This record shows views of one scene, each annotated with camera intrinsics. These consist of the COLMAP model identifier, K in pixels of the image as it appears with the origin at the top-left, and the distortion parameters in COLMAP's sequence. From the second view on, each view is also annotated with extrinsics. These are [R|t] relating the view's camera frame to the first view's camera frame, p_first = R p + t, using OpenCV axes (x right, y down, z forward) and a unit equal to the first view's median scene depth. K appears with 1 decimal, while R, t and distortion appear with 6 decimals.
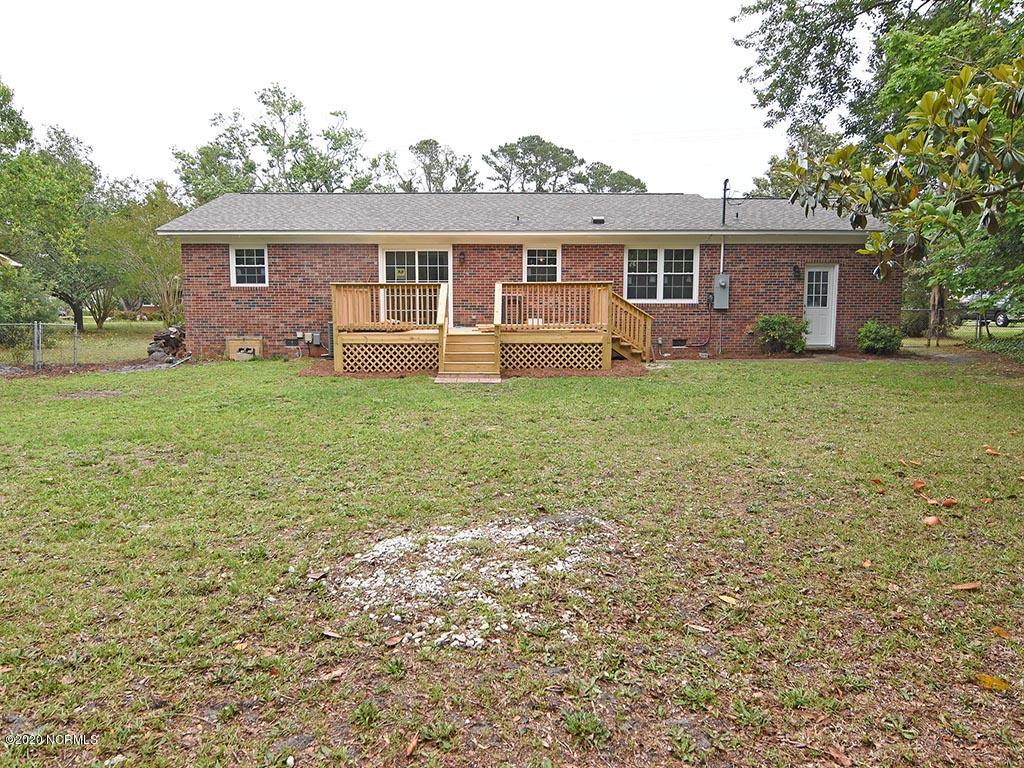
lens RADIAL K [[697.2, 0, 508.8], [0, 697.2, 375.9], [0, 0, 1]] dist [0.003541, -0.004220]
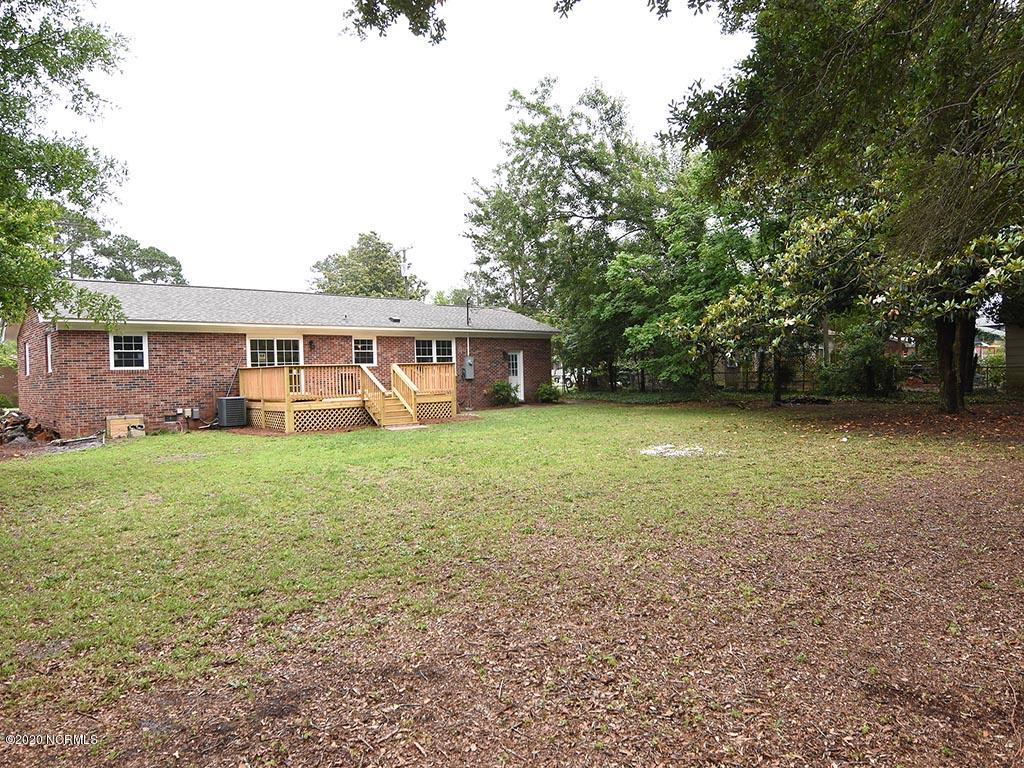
lens RADIAL K [[697.2, 0, 517.0], [0, 697.2, 387.0], [0, 0, 1]] dist [0.003541, -0.004220]
pose [[0.744654, -0.033711, 0.666599, -0.650114], [0.095843, 0.993774, -0.056809, 0.020074], [-0.660533, 0.106192, 0.743249, -0.218063]]
